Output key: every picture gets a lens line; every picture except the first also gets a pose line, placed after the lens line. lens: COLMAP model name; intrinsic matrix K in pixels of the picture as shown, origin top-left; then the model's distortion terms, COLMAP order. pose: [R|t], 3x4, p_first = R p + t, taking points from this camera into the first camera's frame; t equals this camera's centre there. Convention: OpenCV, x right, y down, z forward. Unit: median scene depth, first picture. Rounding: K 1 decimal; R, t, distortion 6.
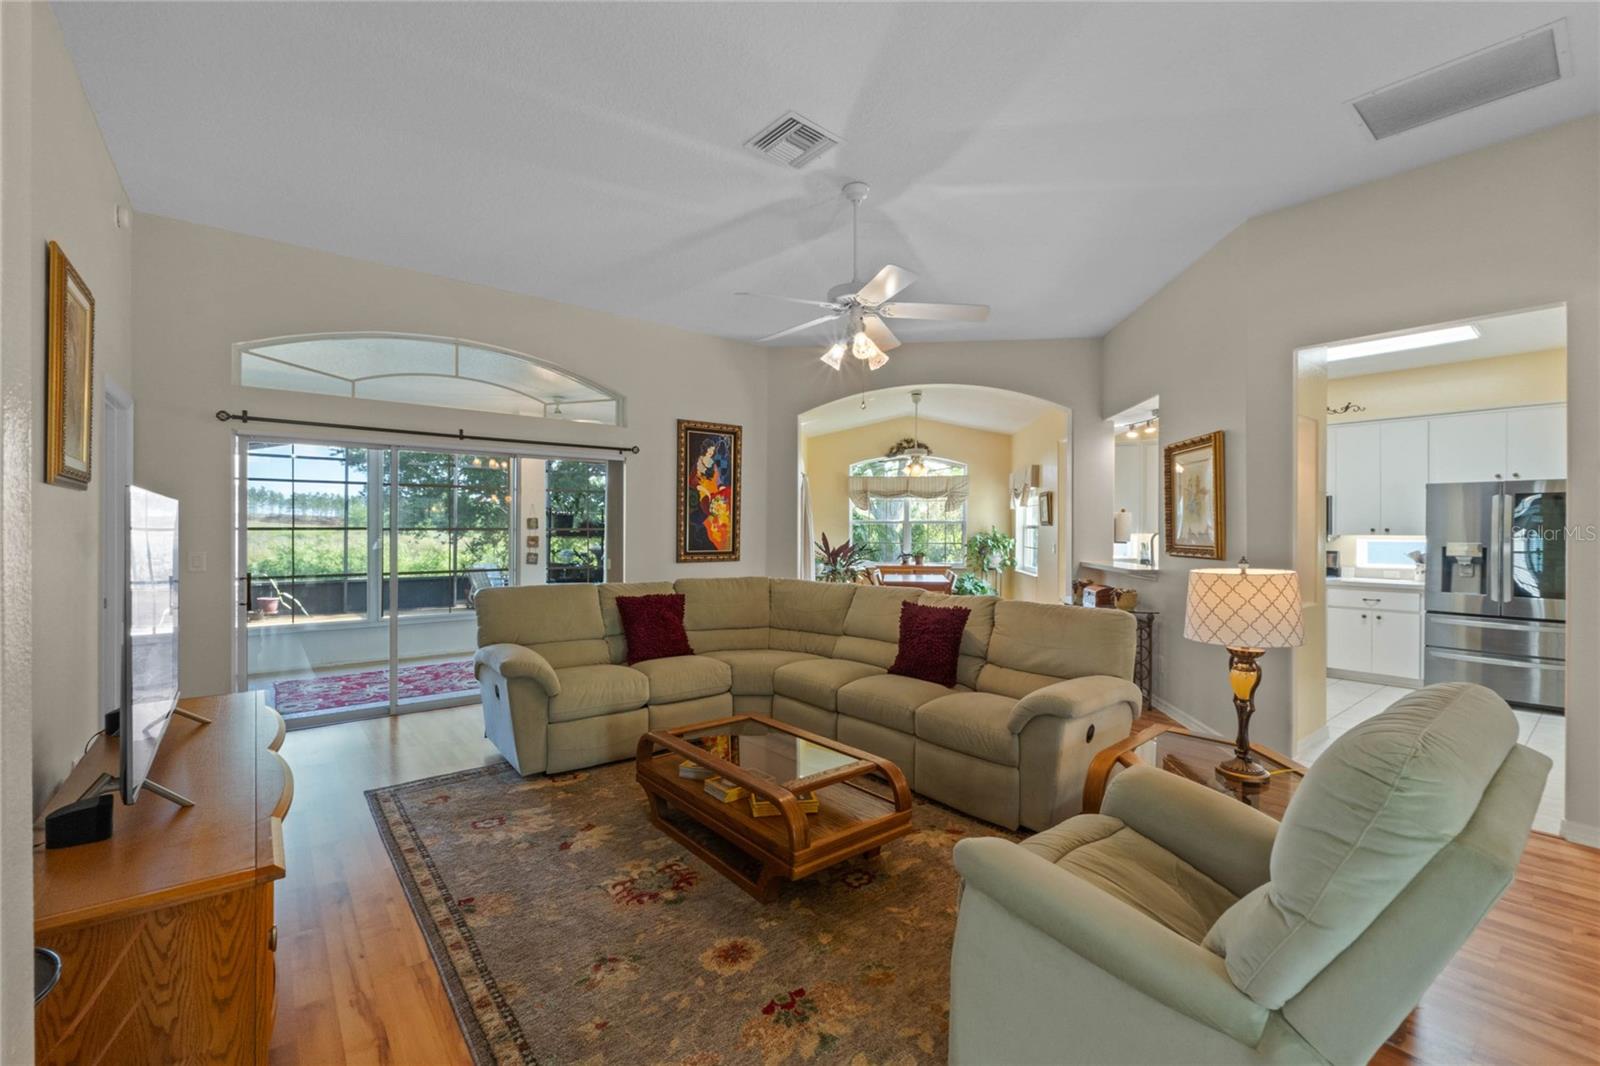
lens RADIAL K [[680.4, 0, 795.3], [0, 680.4, 532.2], [0, 0, 1]] dist [-0.004659, 0.000265]
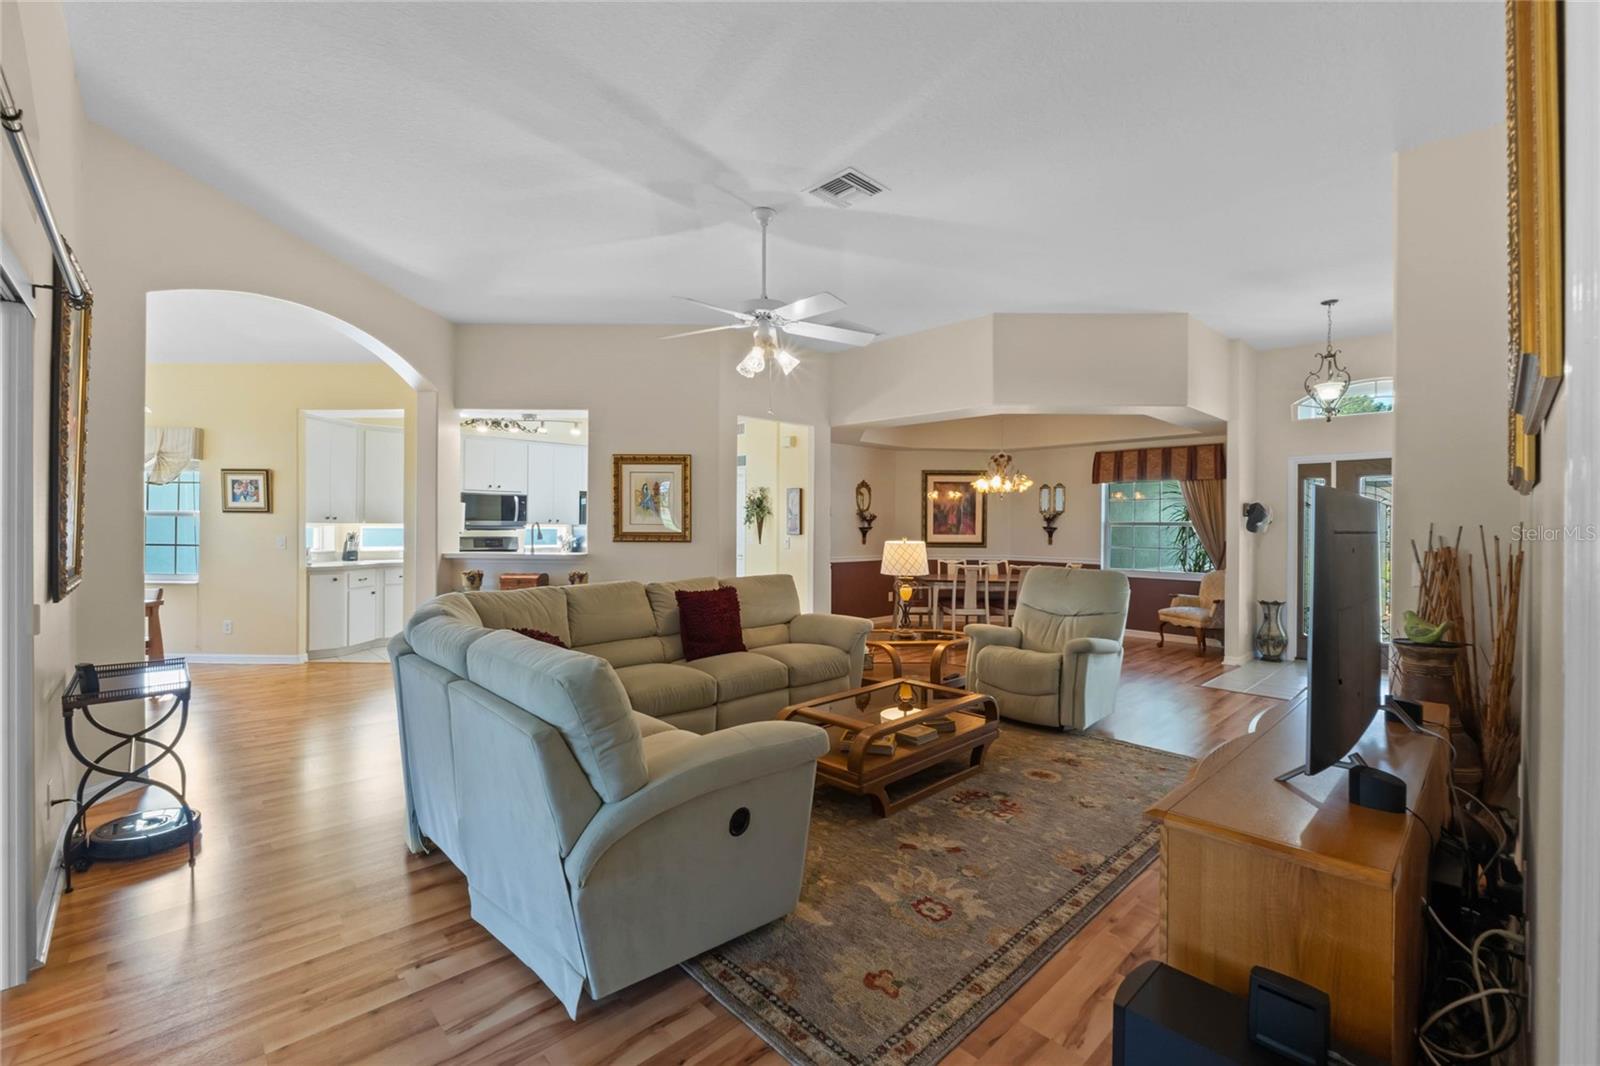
lens RADIAL K [[680.4, 0, 808.3], [0, 680.4, 523.8], [0, 0, 1]] dist [-0.004659, 0.000265]
pose [[-0.098773, -0.003323, 0.995104, -0.594216], [-0.003937, 0.999988, 0.002949, -0.002471], [-0.995102, -0.003627, -0.098785, 0.604788]]
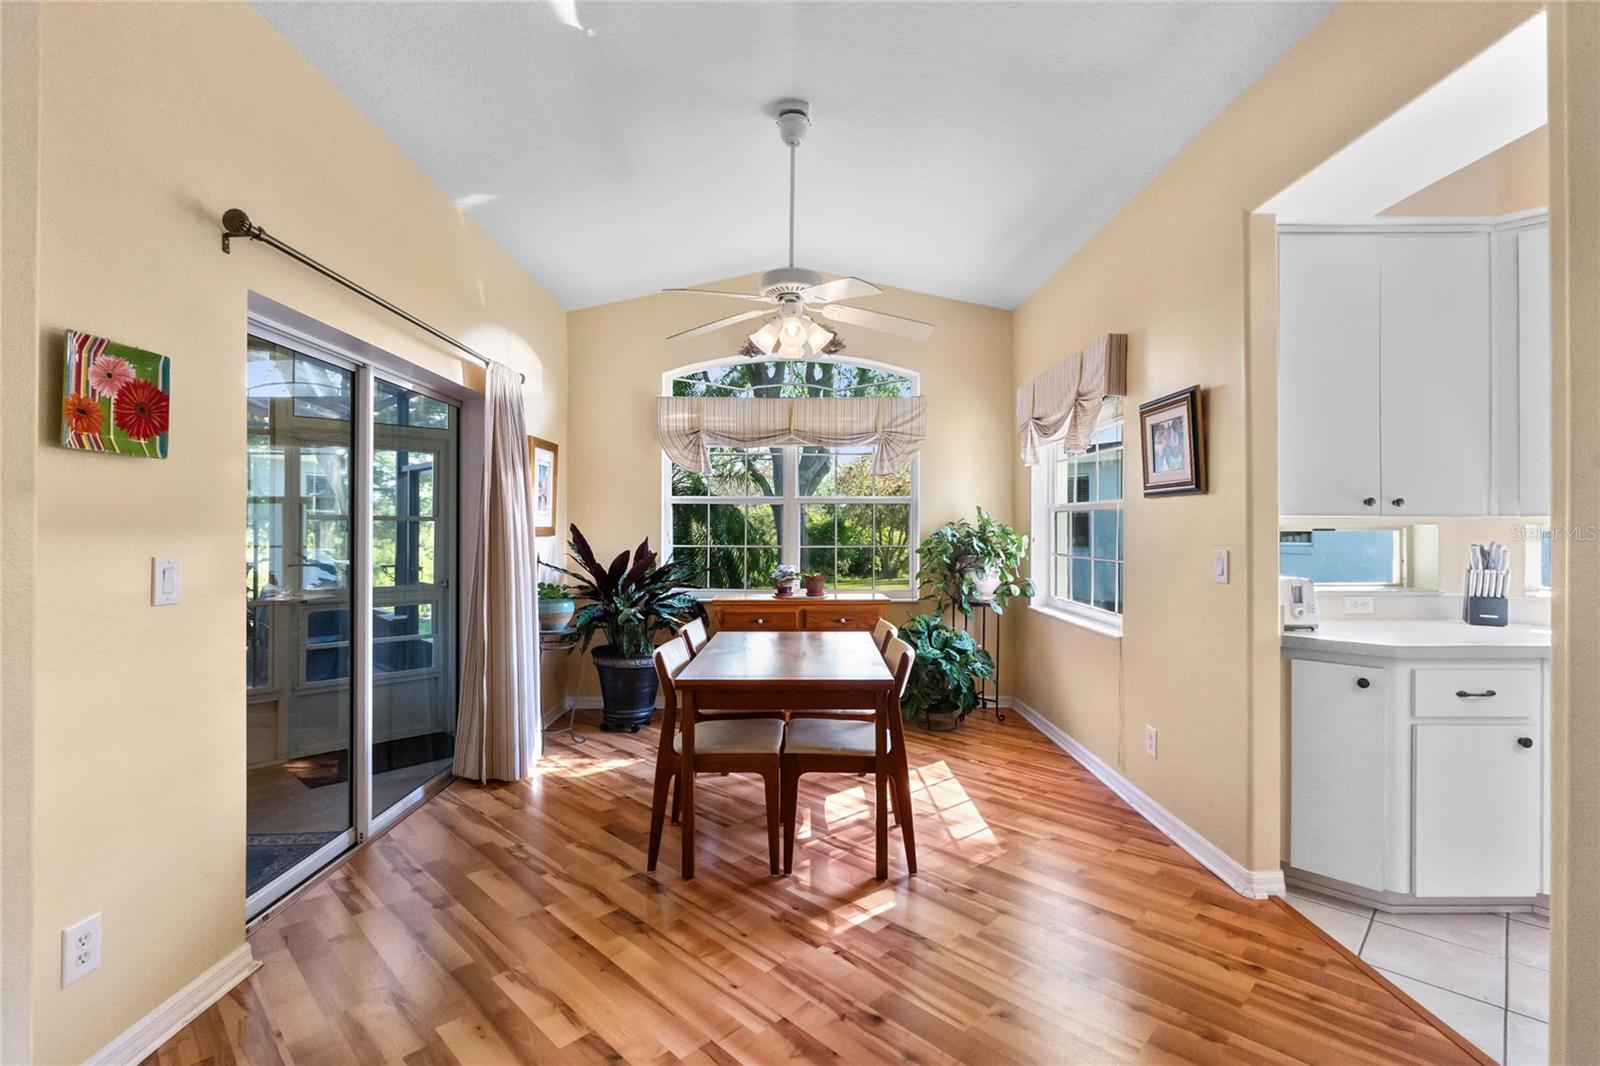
lens RADIAL K [[712.0, 0, 796.2], [0, 712.0, 524.6], [0, 0, 1]] dist [-0.002133, 0.000686]
pose [[0.993229, -0.004194, 0.116094, 0.192542], [0.005173, 0.999954, -0.008134, 0.009224], [-0.116055, 0.008680, 0.993205, 0.901152]]
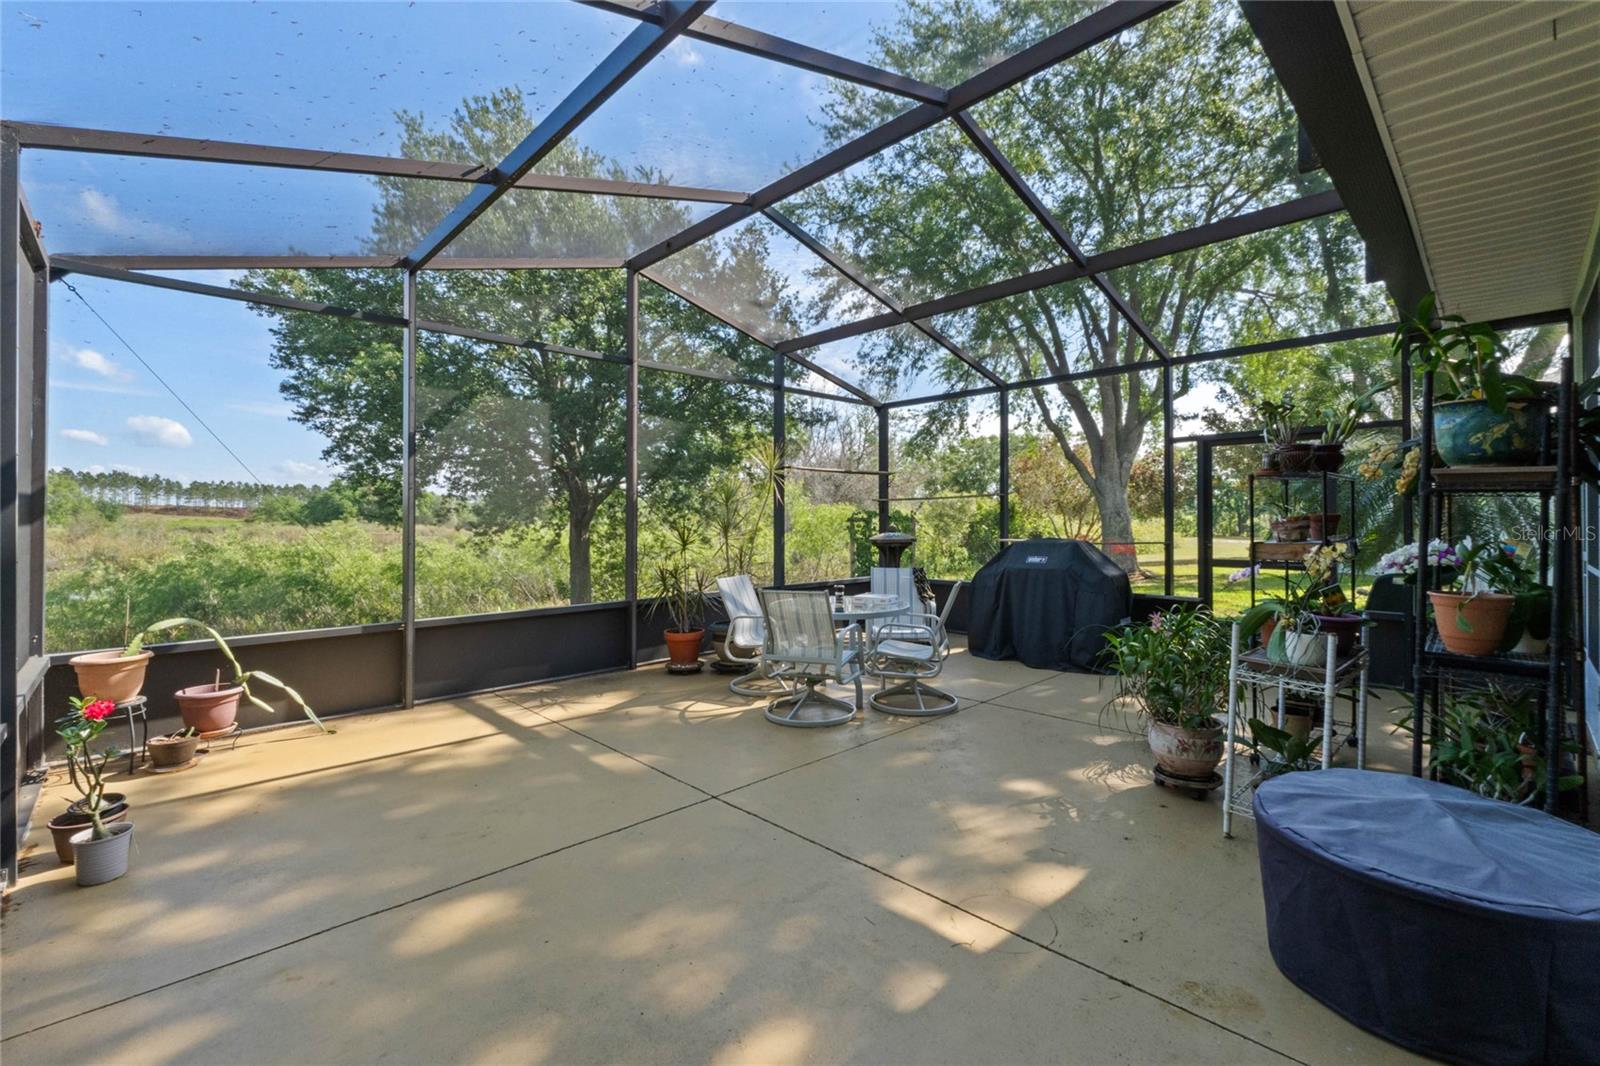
lens RADIAL K [[680.4, 0, 799.6], [0, 680.4, 516.3], [0, 0, 1]] dist [-0.004659, 0.000265]
pose [[0.995533, -0.009435, 0.093944, -0.921979], [0.009974, 0.999936, -0.005262, 0.024677], [-0.093888, 0.006176, 0.995564, 1.136518]]
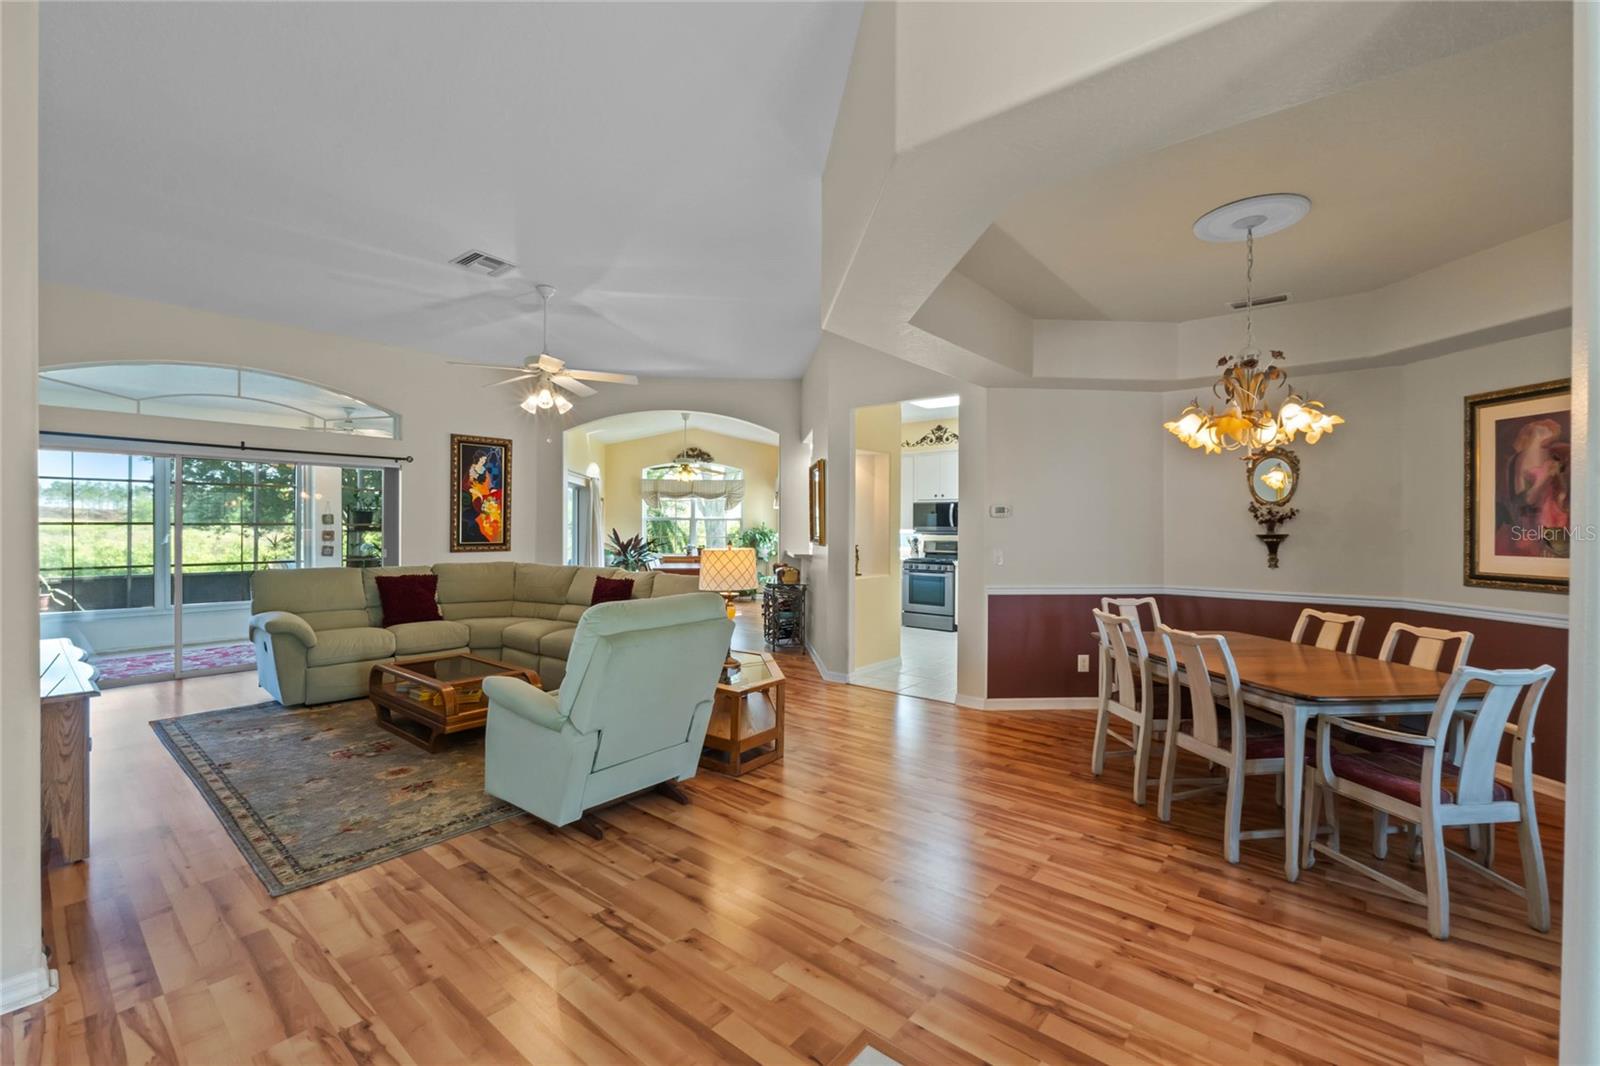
lens RADIAL K [[680.4, 0, 799.2], [0, 680.4, 529.9], [0, 0, 1]] dist [-0.004659, 0.000265]
pose [[0.980783, -0.000106, 0.195104, 0.196698], [-0.000412, 0.999997, 0.002612, 0.001557], [-0.195103, -0.002642, 0.980779, -0.304123]]
